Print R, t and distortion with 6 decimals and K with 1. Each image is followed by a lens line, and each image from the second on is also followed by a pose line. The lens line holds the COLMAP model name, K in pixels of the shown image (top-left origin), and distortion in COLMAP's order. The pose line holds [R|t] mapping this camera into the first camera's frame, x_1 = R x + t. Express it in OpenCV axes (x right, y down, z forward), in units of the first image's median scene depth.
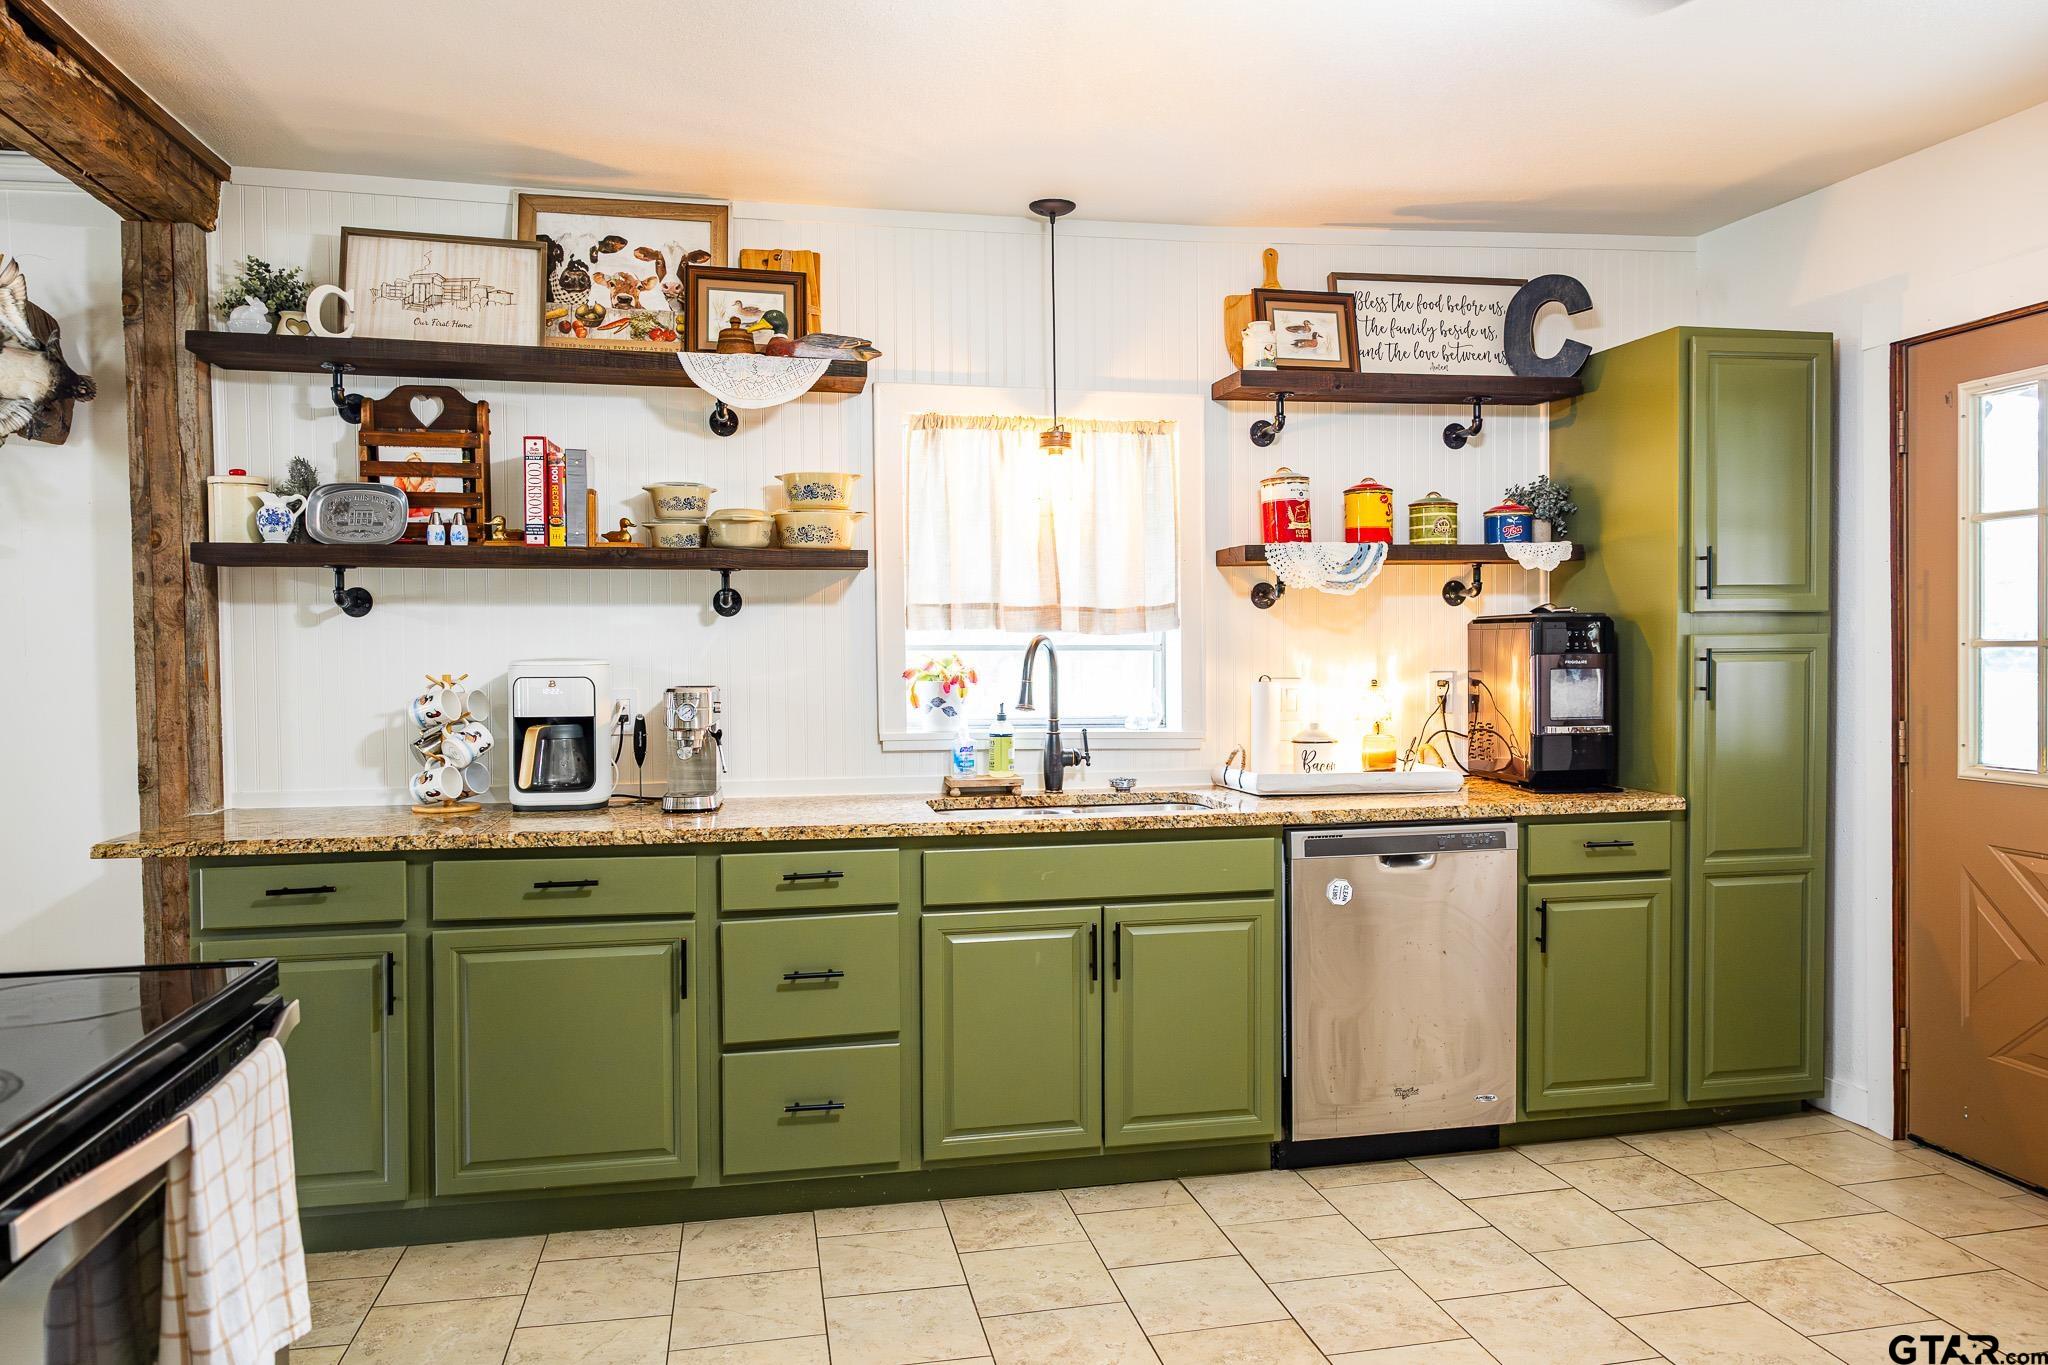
lens RADIAL K [[1365.5, 0, 1031.5], [0, 1365.5, 671.2], [0, 0, 1]] dist [-0.001526, -0.002094]
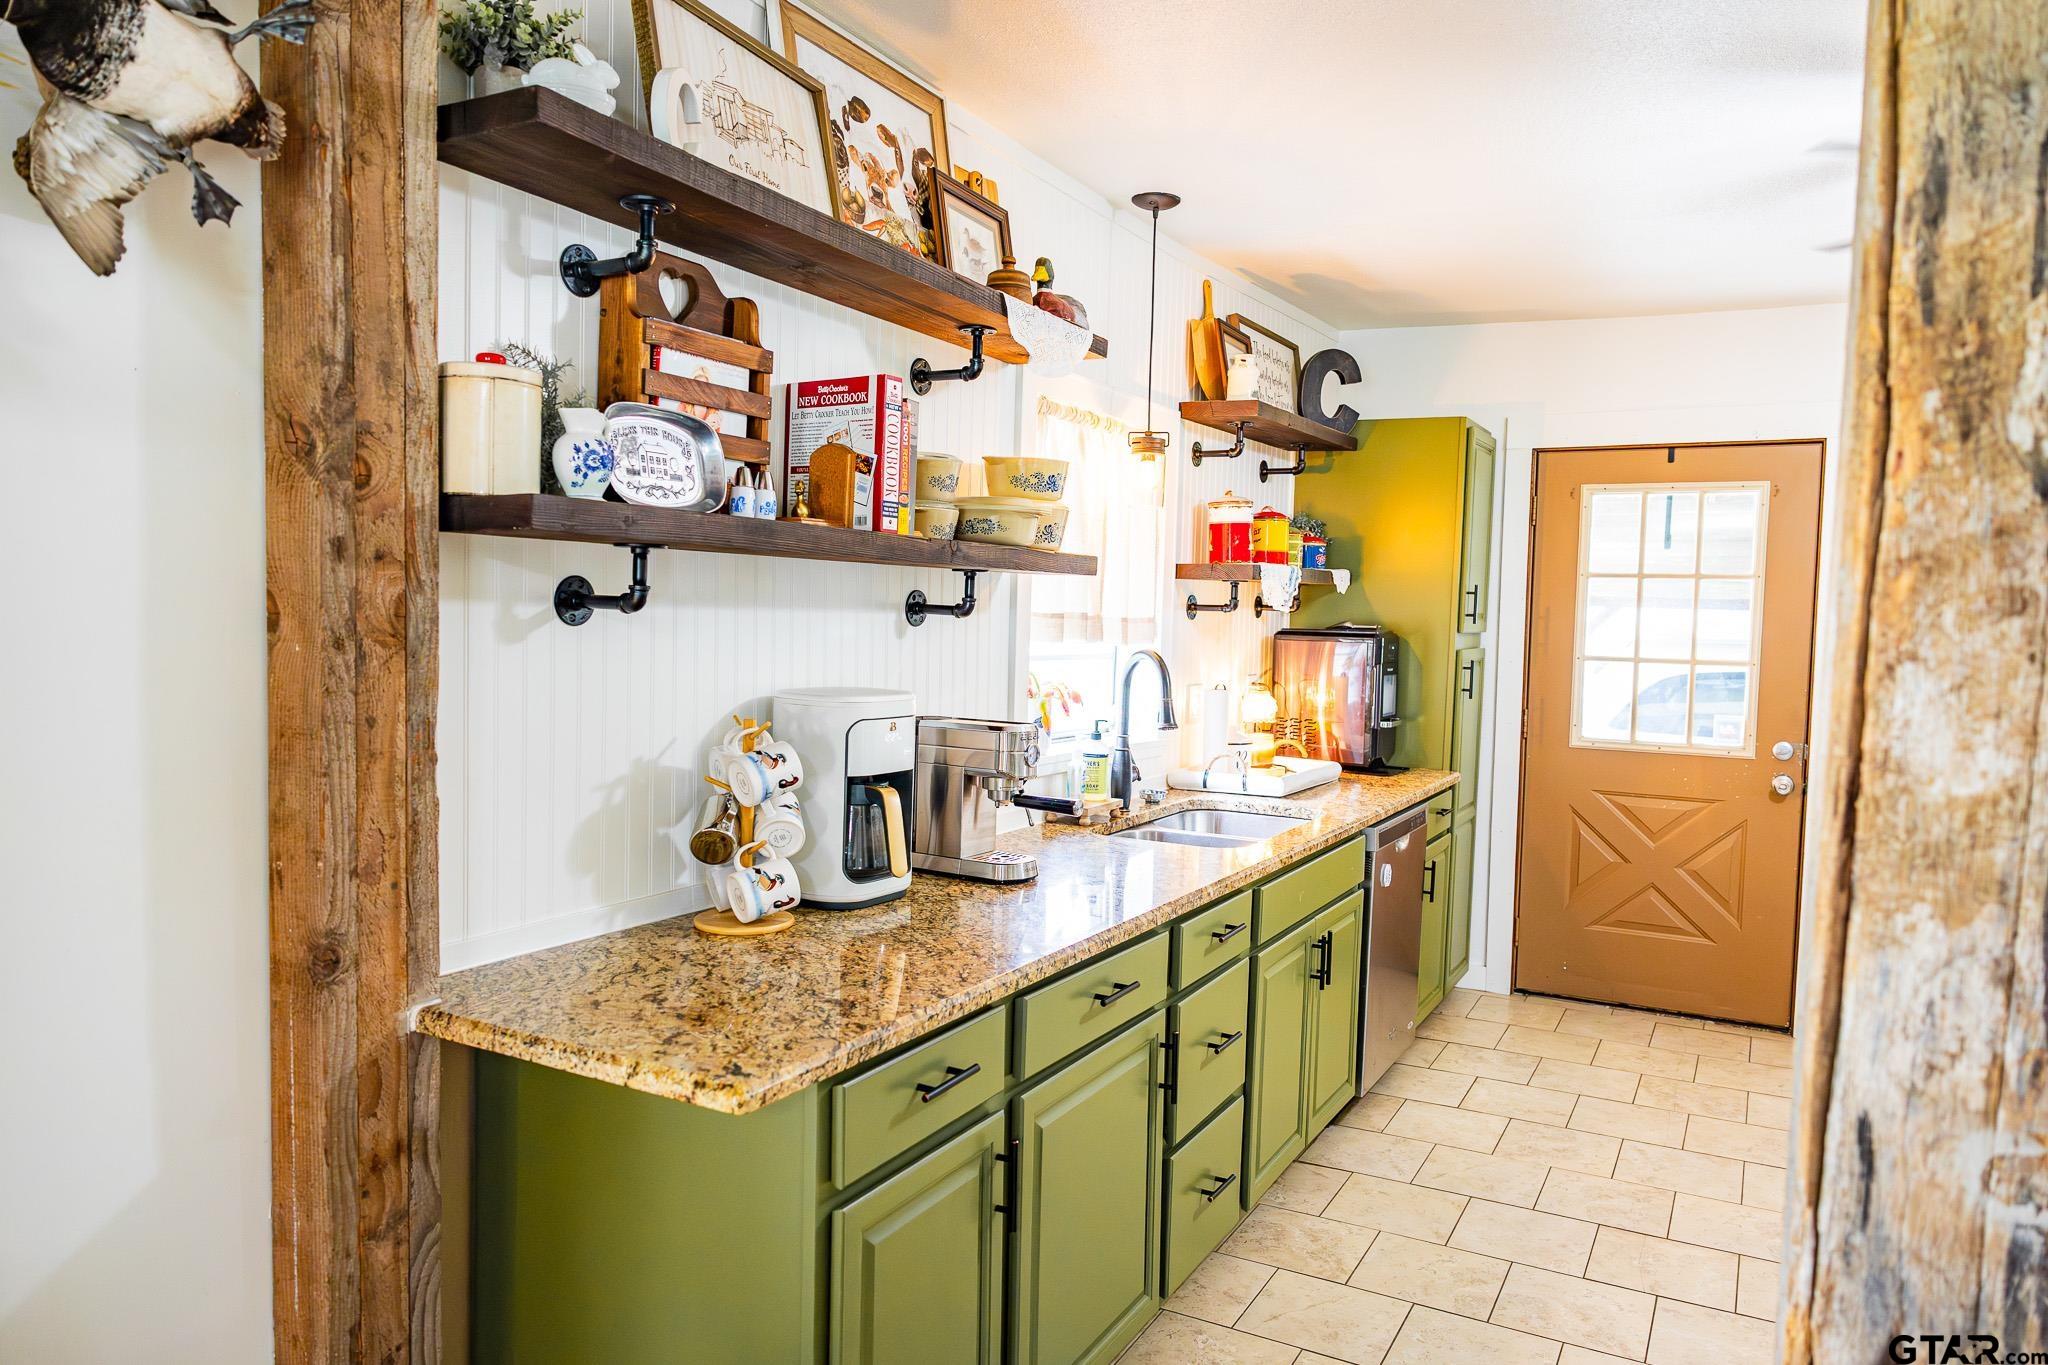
lens RADIAL K [[1365.5, 0, 967.2], [0, 1365.5, 671.7], [0, 0, 1]] dist [-0.001526, -0.002094]
pose [[0.655795, -0.015326, 0.754783, -0.825816], [-0.014657, 0.999347, 0.033027, -0.041482], [-0.754797, -0.032722, 0.655142, 0.479652]]
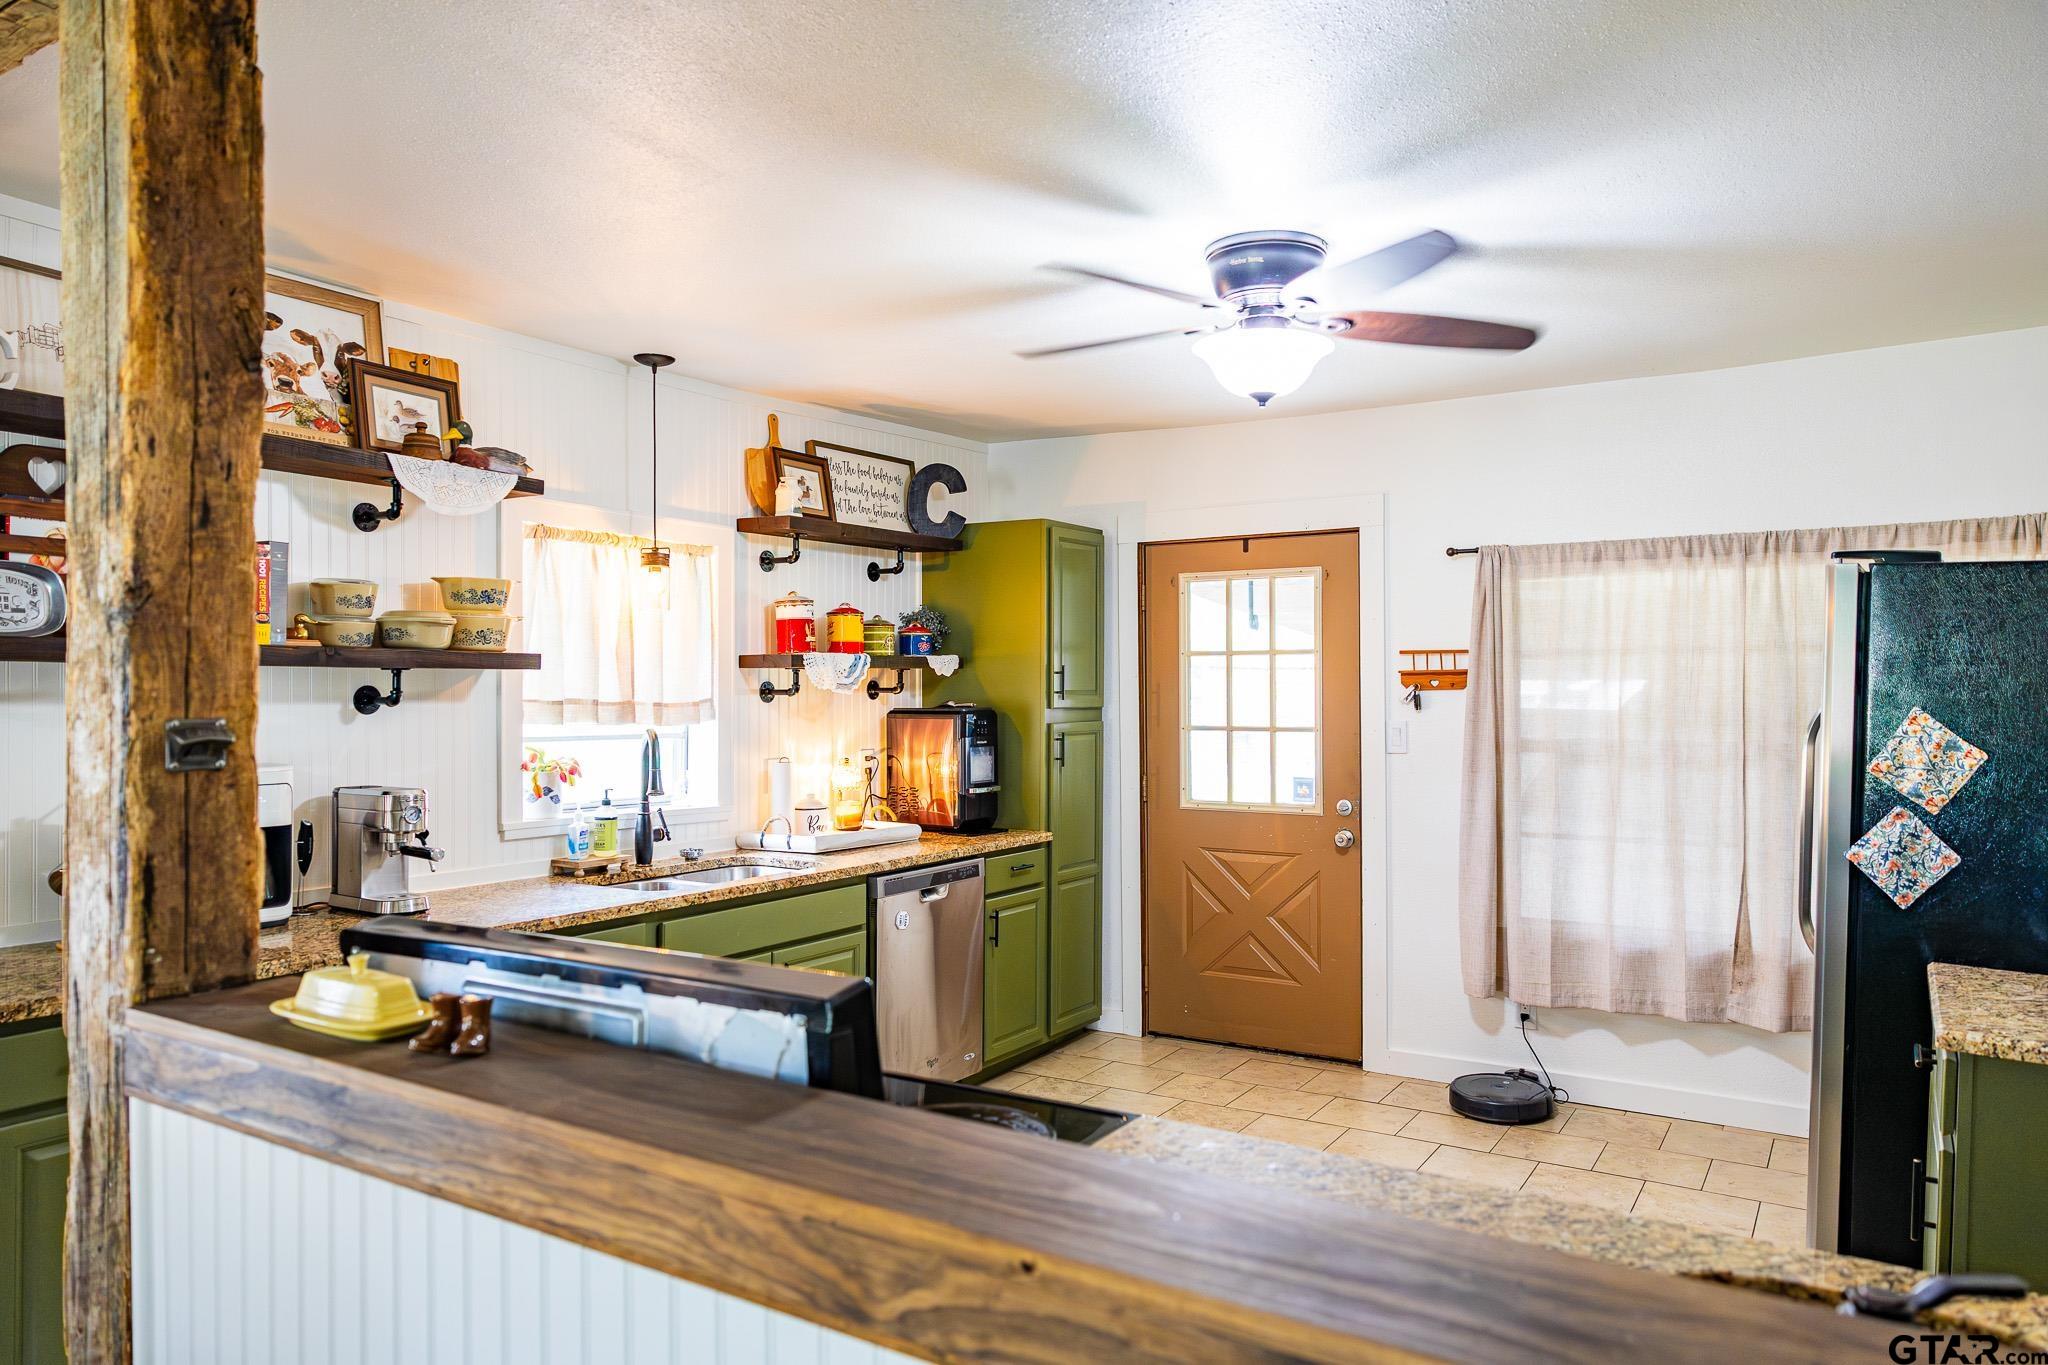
lens RADIAL K [[1365.5, 0, 972.9], [0, 1365.5, 677.5], [0, 0, 1]] dist [-0.001526, -0.002094]
pose [[0.705902, 0.012168, 0.708205, -0.633853], [0.011130, 0.999538, -0.028268, -0.034884], [-0.708222, 0.027837, 0.705441, -0.003194]]
